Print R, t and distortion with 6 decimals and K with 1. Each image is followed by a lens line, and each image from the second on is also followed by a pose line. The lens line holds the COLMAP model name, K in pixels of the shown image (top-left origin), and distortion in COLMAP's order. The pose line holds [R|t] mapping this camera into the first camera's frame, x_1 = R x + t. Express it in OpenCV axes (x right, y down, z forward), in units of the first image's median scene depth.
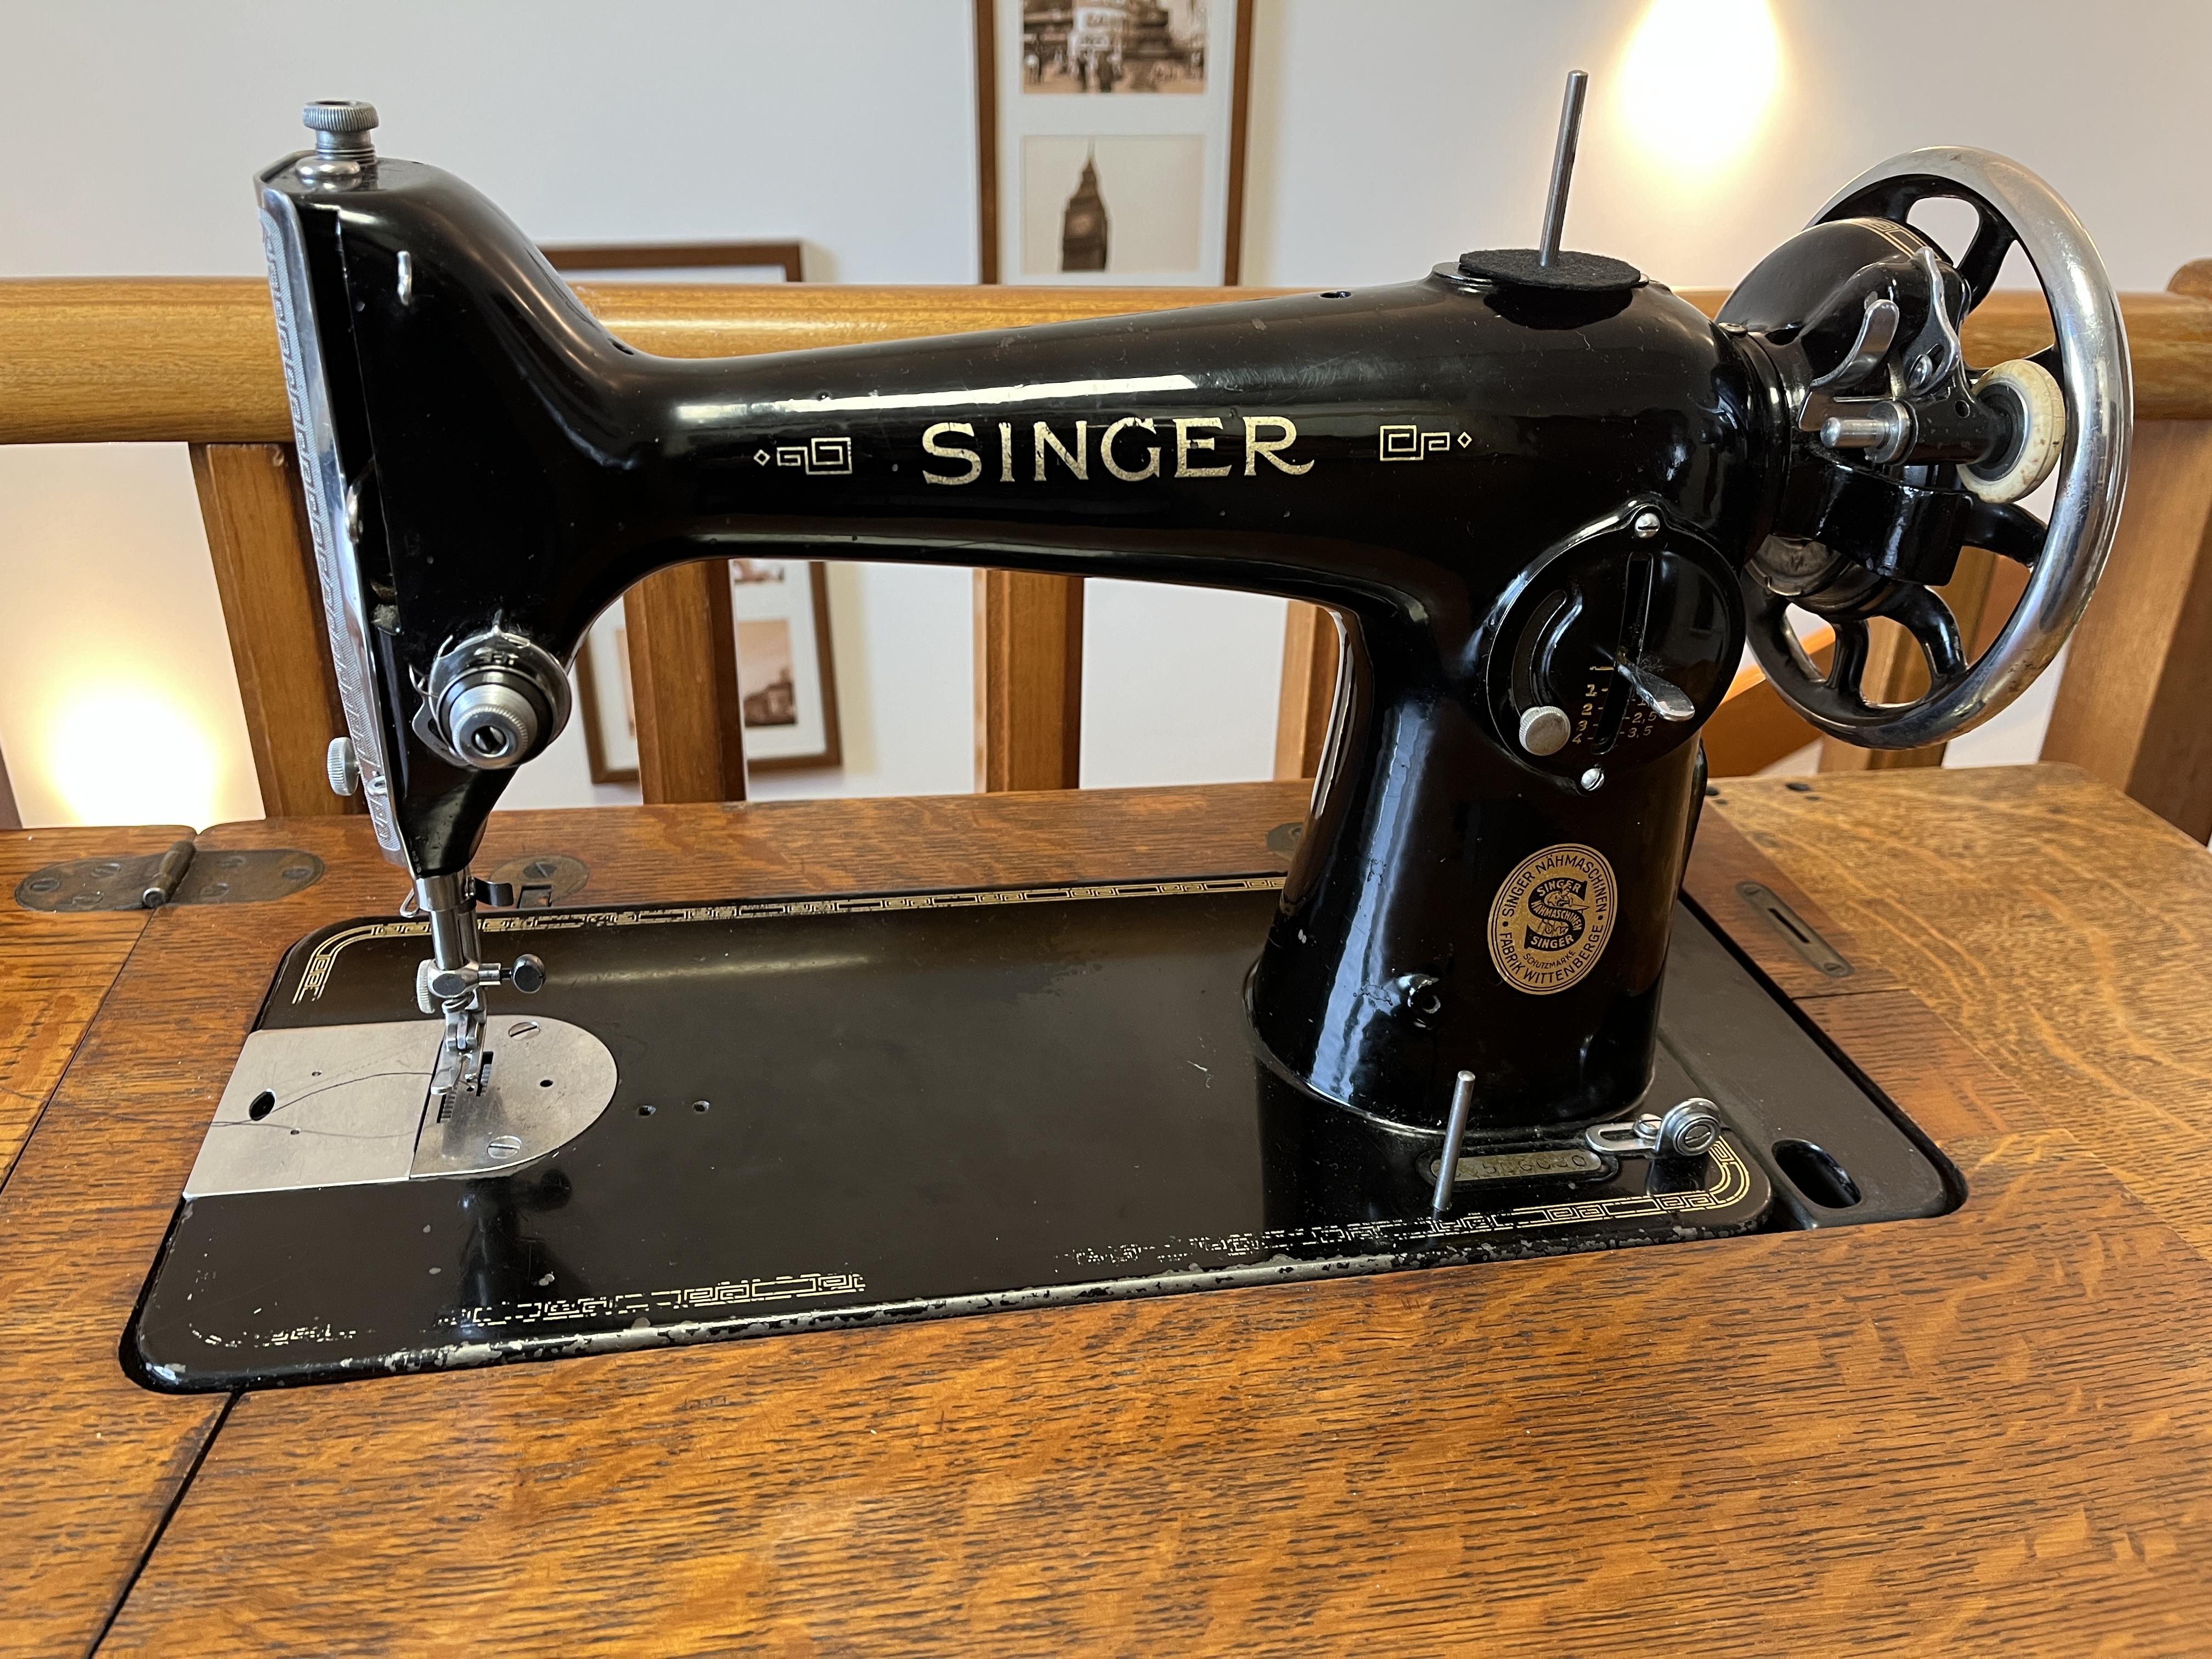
lens RADIAL K [[1776.0, 0, 1118.7], [0, 1776.0, 812.4], [0, 0, 1]] dist [-0.005526, -0.028643]
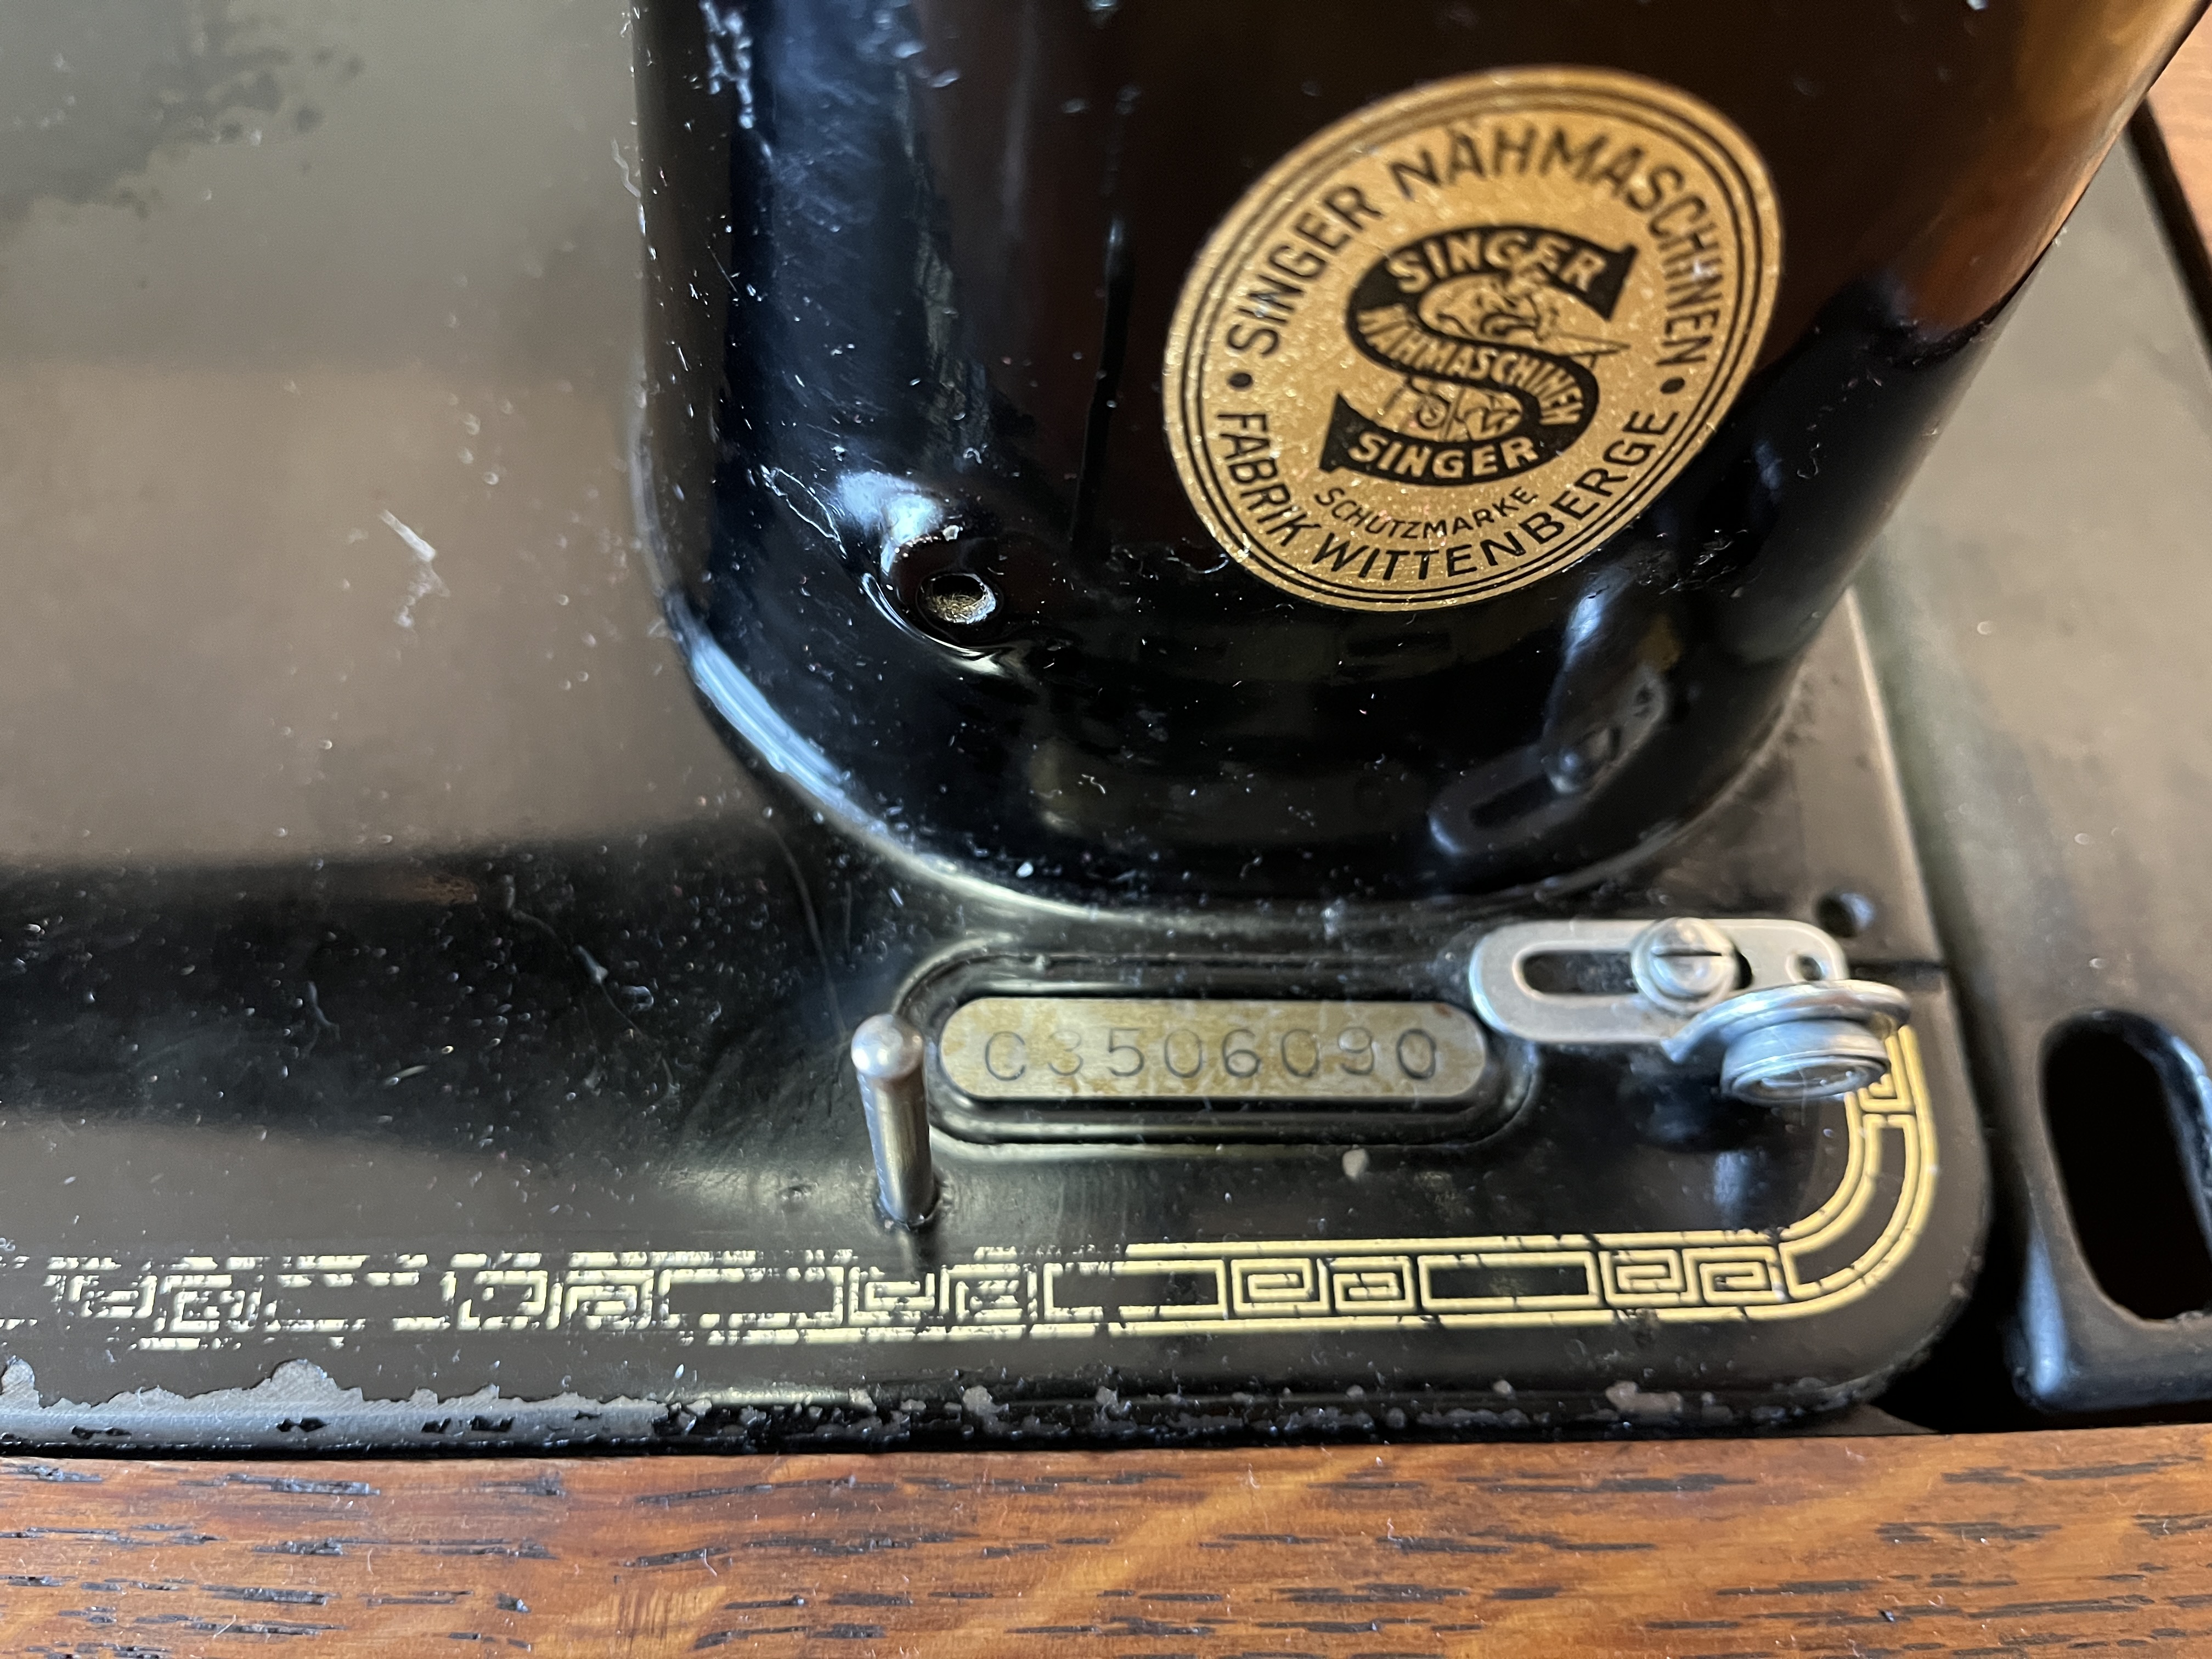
lens RADIAL K [[1776.0, 0, 1093.3], [0, 1776.0, 832.5], [0, 0, 1]] dist [-0.005526, -0.028643]
pose [[0.983133, 0.162097, -0.084706, 0.227265], [-0.080417, 0.799090, 0.595809, -0.027256], [0.164267, -0.578947, 0.798647, 0.771874]]
